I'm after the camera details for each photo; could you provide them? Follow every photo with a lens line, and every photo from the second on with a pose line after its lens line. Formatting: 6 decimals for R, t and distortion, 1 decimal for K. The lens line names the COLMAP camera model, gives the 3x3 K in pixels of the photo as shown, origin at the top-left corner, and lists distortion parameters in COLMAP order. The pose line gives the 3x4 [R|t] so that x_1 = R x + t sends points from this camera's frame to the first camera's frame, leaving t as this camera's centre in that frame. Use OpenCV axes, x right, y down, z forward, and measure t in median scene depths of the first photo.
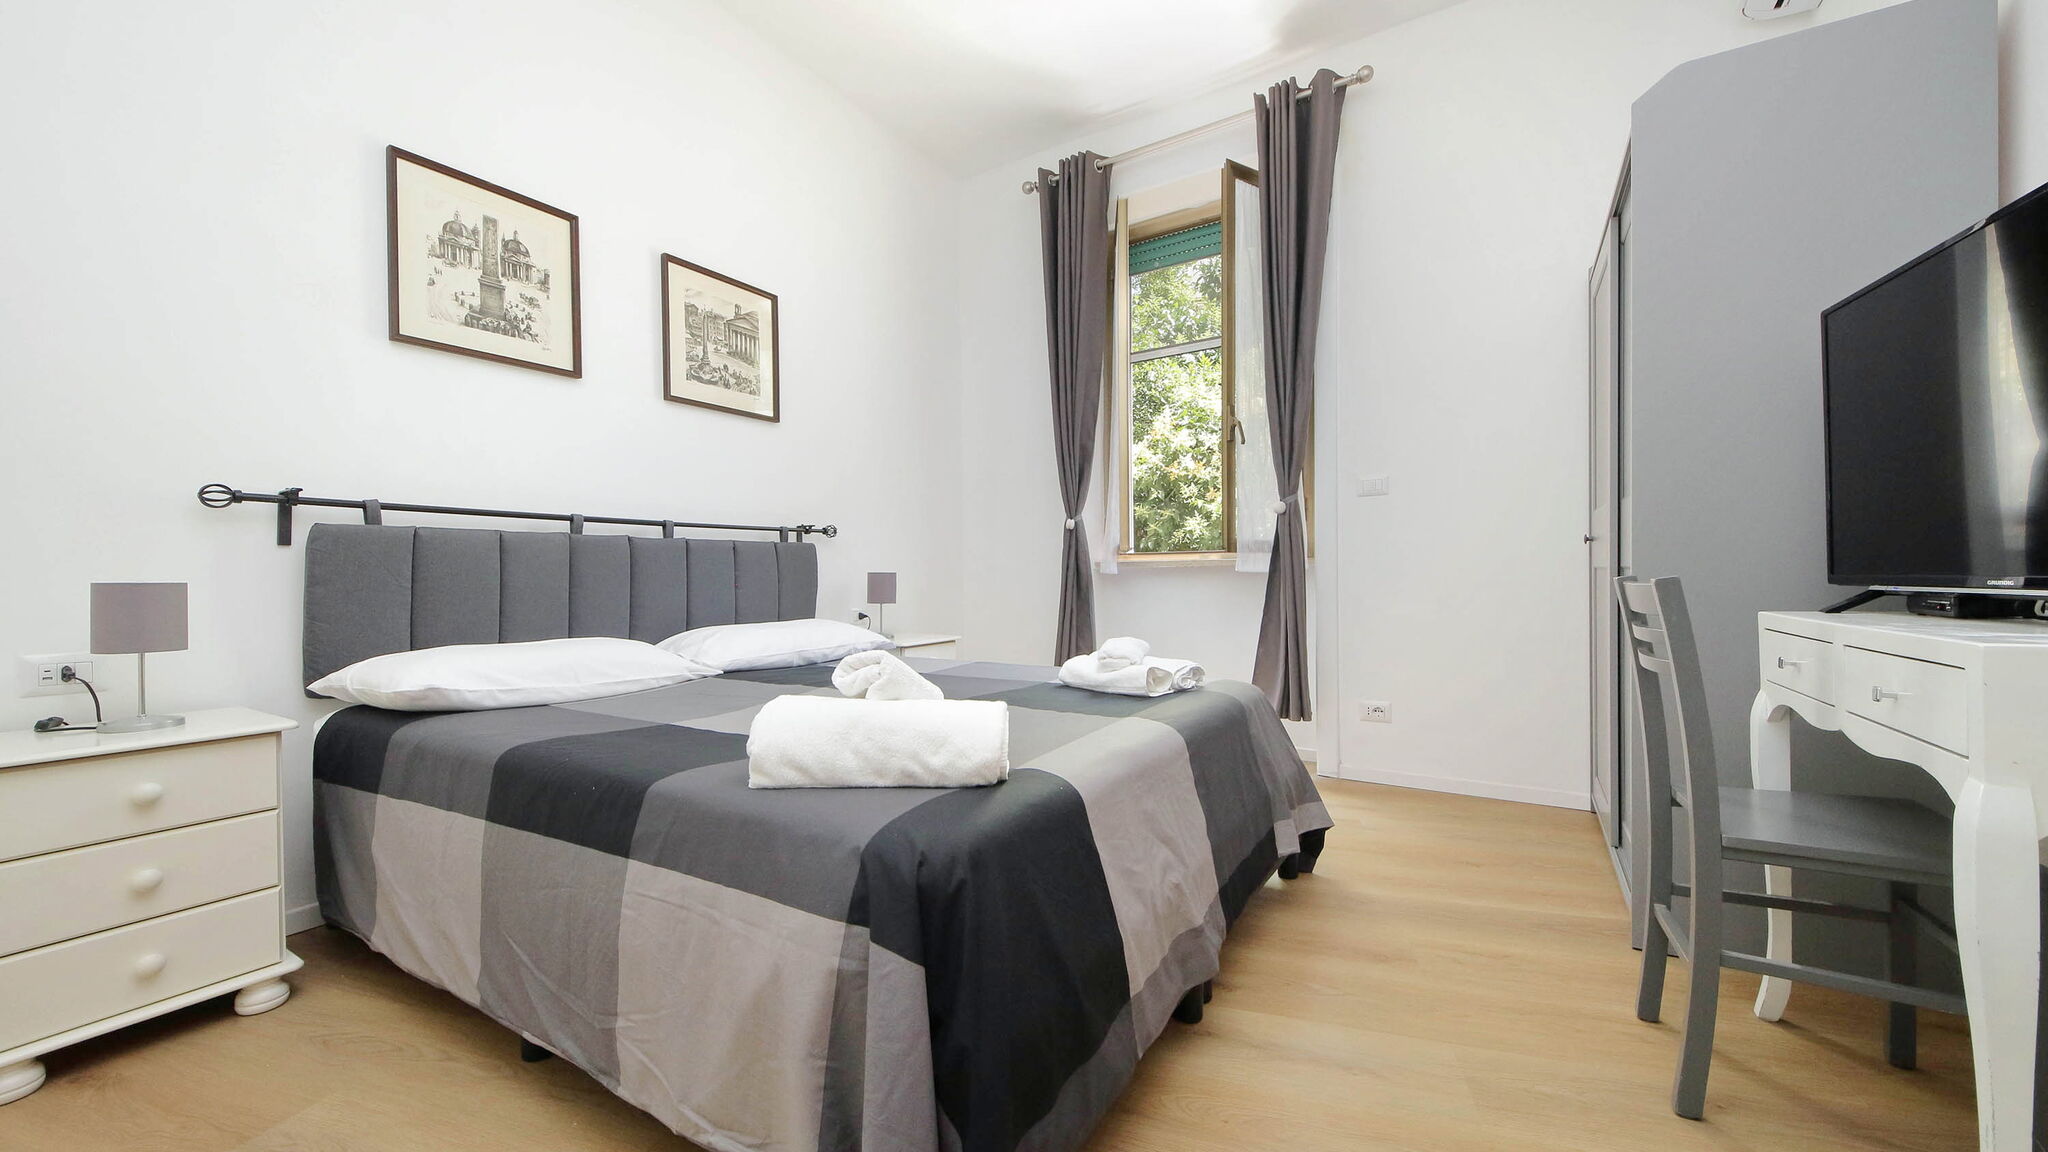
lens RADIAL K [[766.3, 0, 1024.2], [0, 766.3, 583.1], [0, 0, 1]] dist [0.032759, -0.015662]
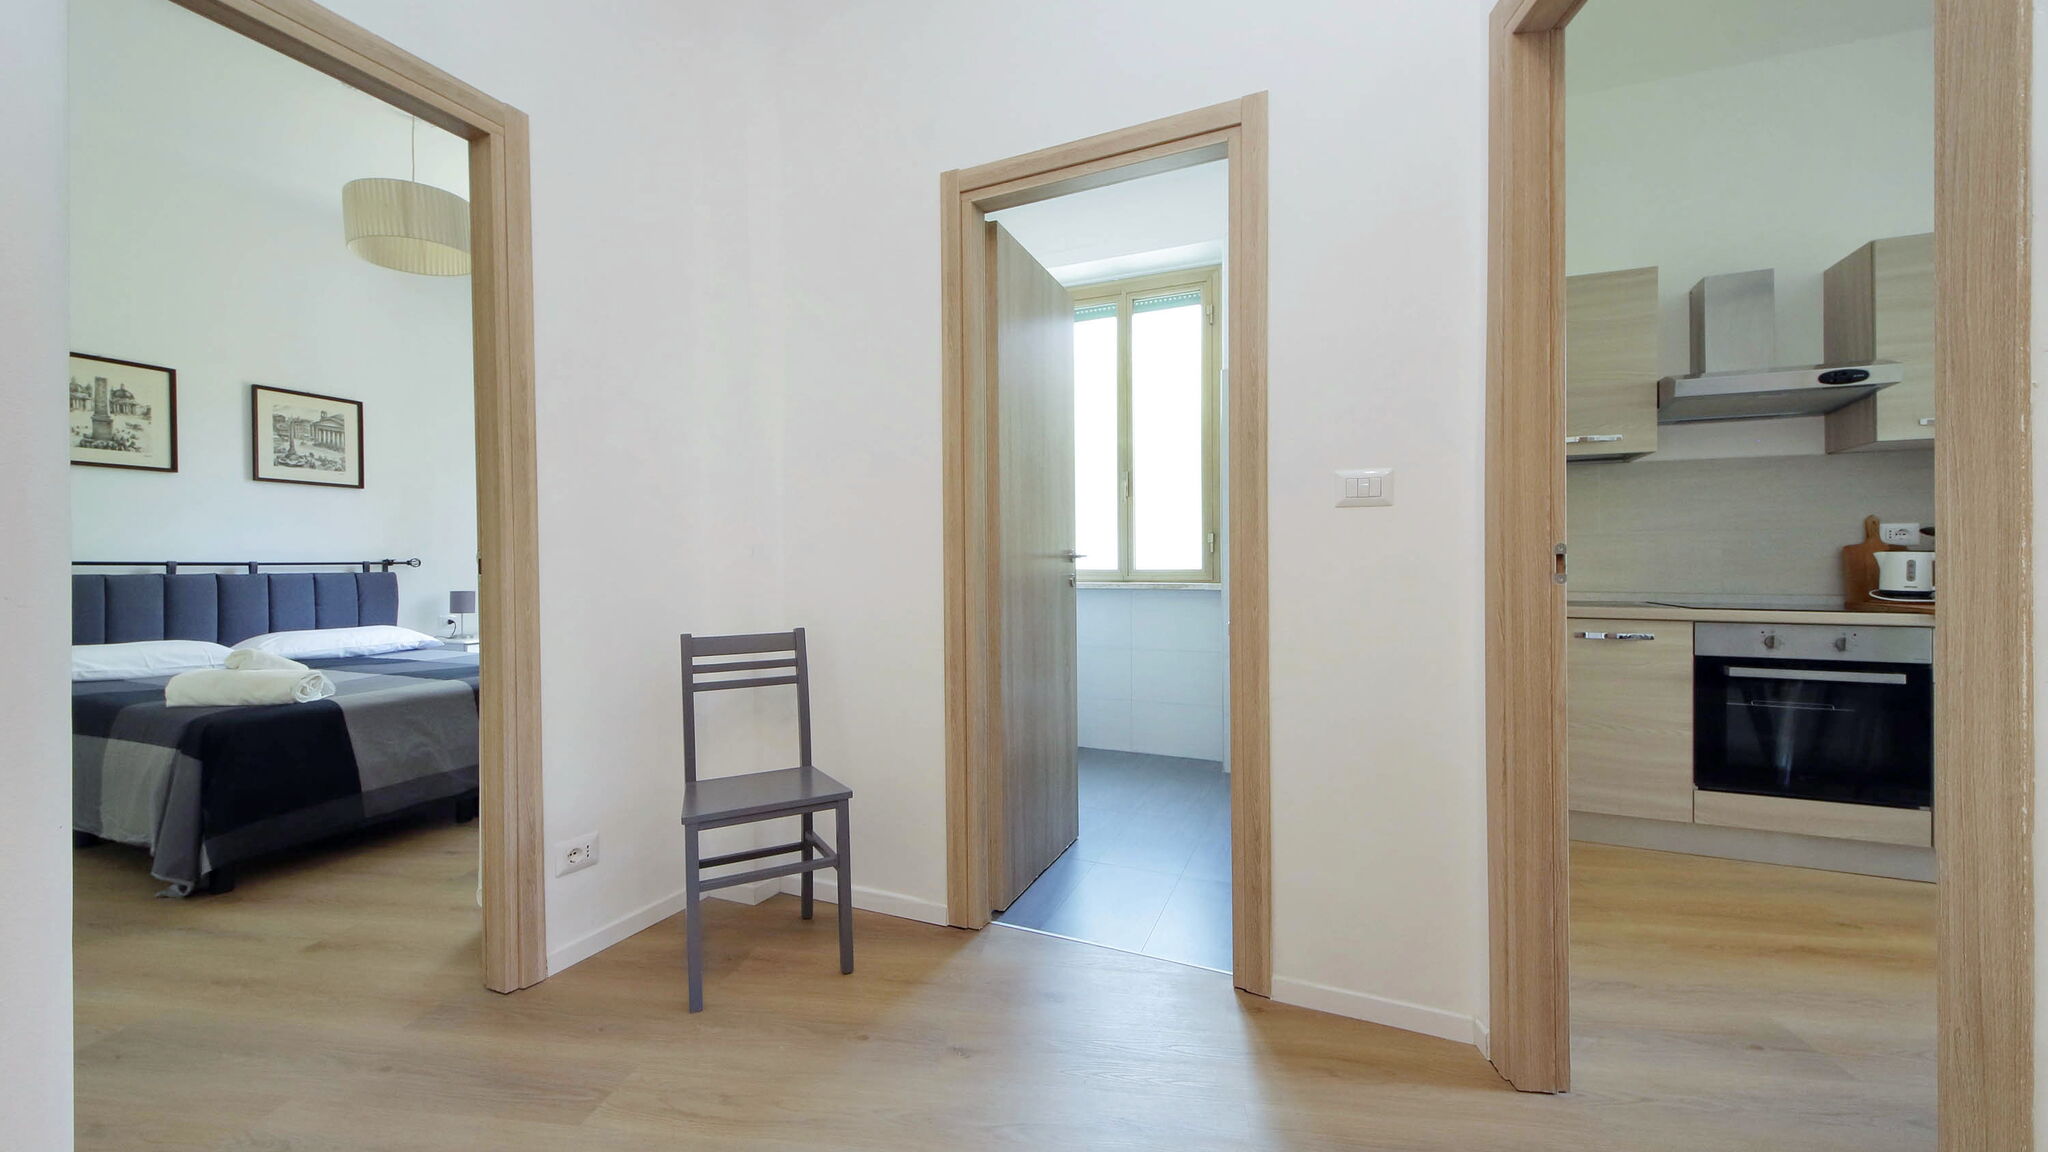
lens RADIAL K [[770.4, 0, 1024.0], [0, 770.4, 576.0], [0, 0, 1]] dist [0.000511, -0.000014]
pose [[0.984970, 0.002781, 0.172705, 0.829193], [-0.003314, 0.999991, 0.002798, -0.068311], [-0.172695, -0.003328, 0.984970, -0.810169]]
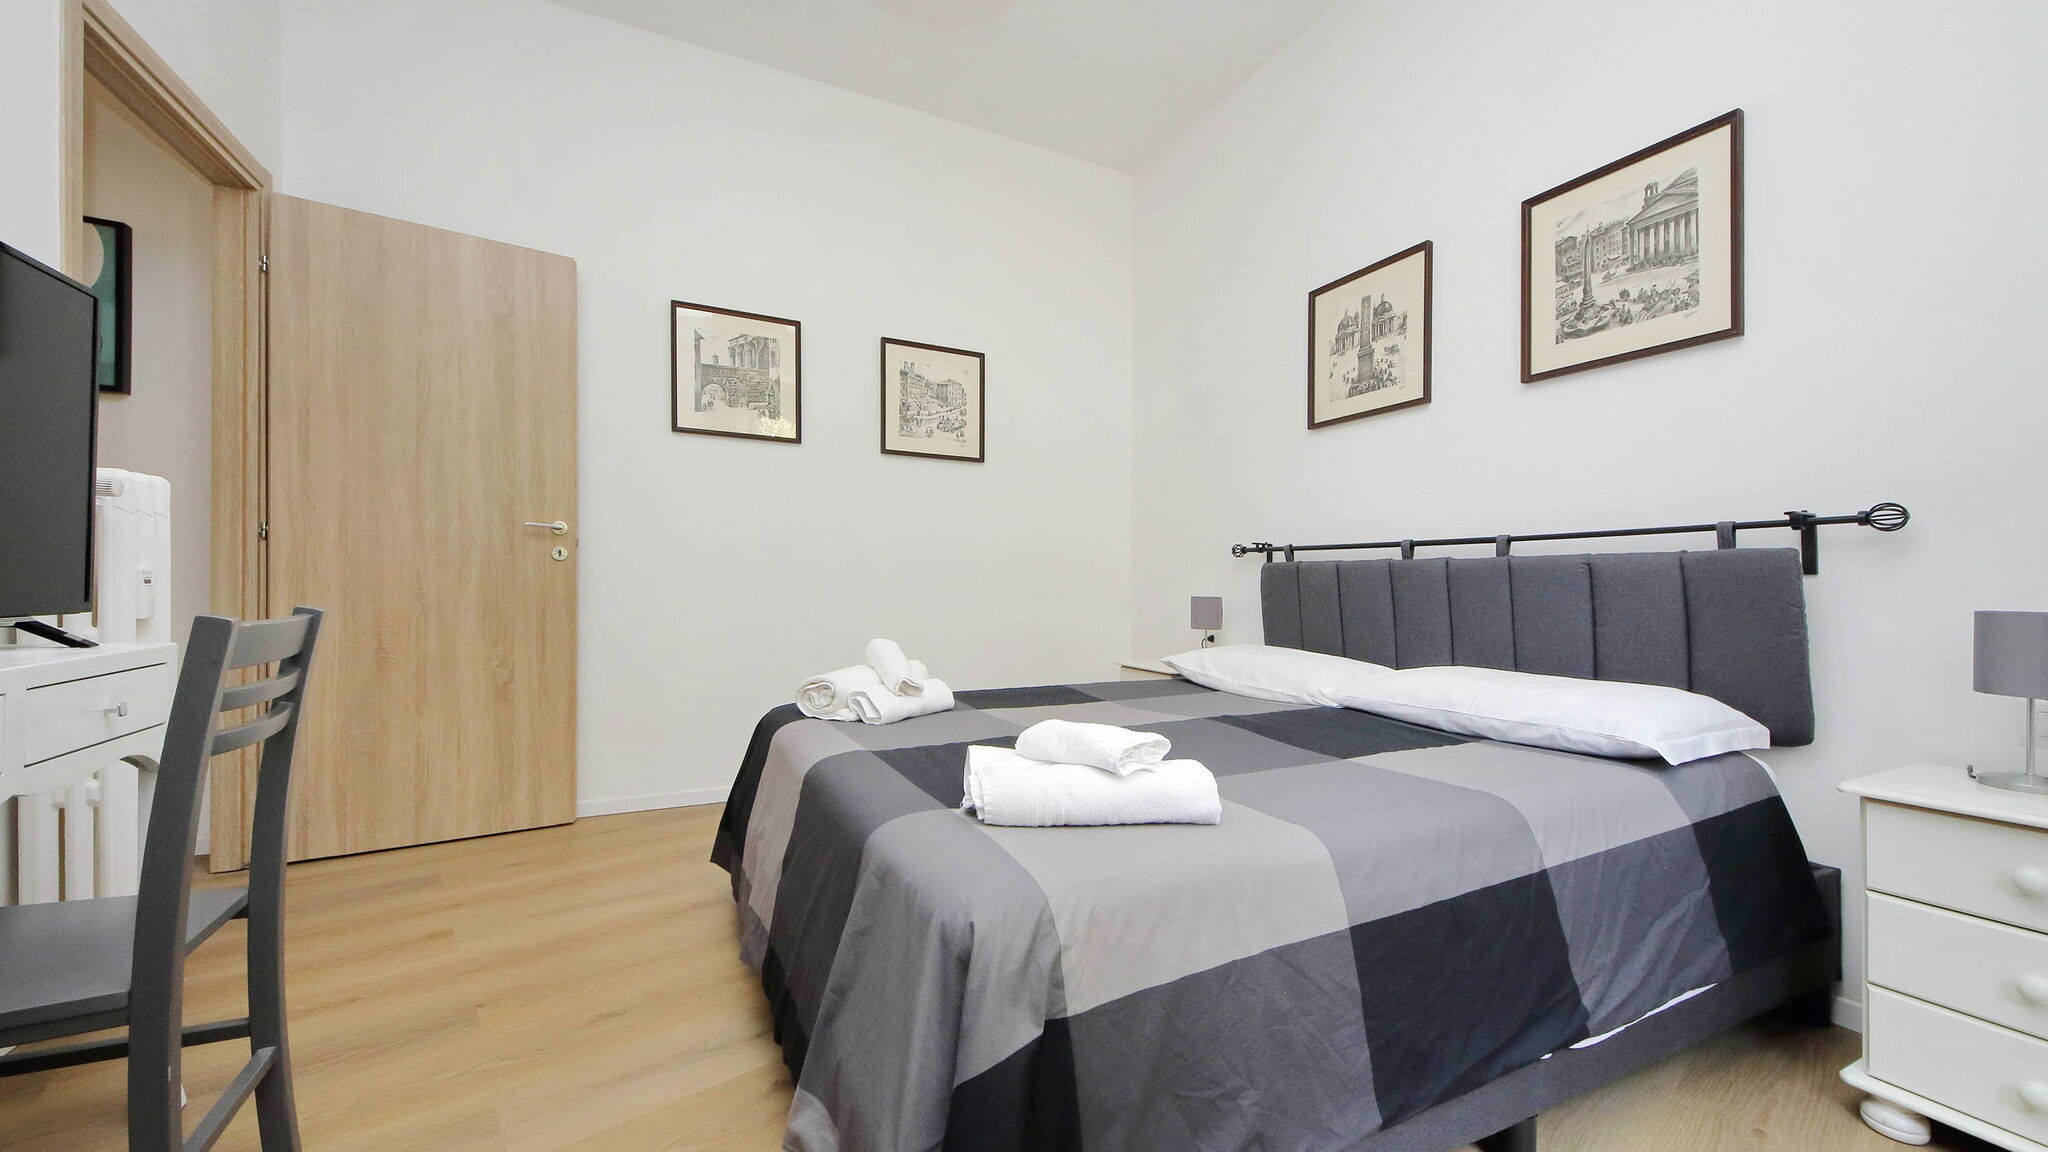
lens RADIAL K [[780.0, 0, 1014.5], [0, 780.0, 580.0], [0, 0, 1]] dist [0.023933, -0.011237]
pose [[-0.548488, -0.001235, -0.836158, 0.563487], [-0.016162, 0.999828, 0.009125, -0.035696], [0.836002, 0.018519, -0.548413, 1.117233]]
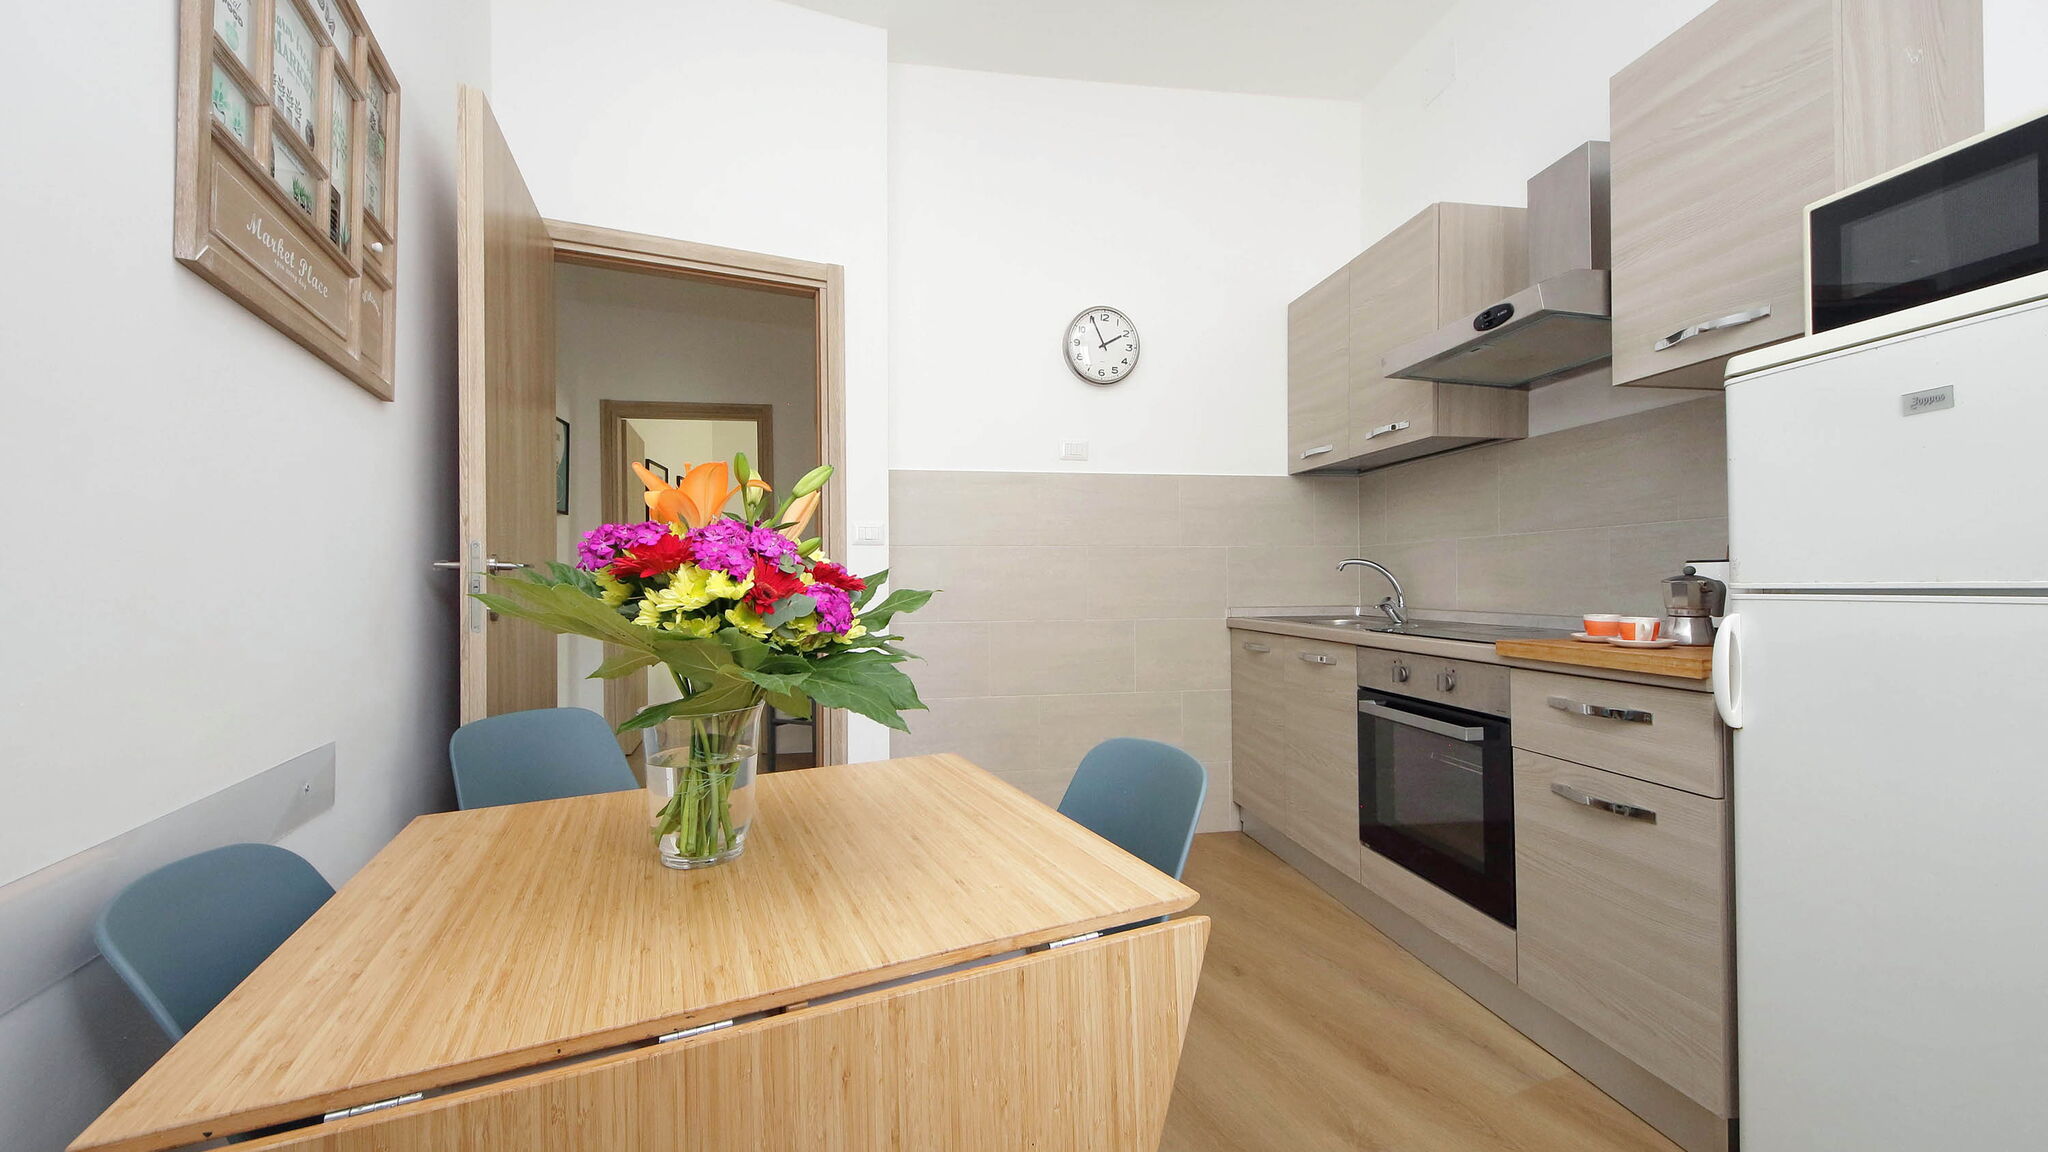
lens RADIAL K [[766.3, 0, 1024.2], [0, 766.3, 583.1], [0, 0, 1]] dist [0.032759, -0.015662]
pose [[0.669098, -0.000234, -0.743174, 2.527058], [-0.001120, 0.999998, -0.001323, -0.082744], [0.743173, 0.001718, 0.669097, -0.841729]]
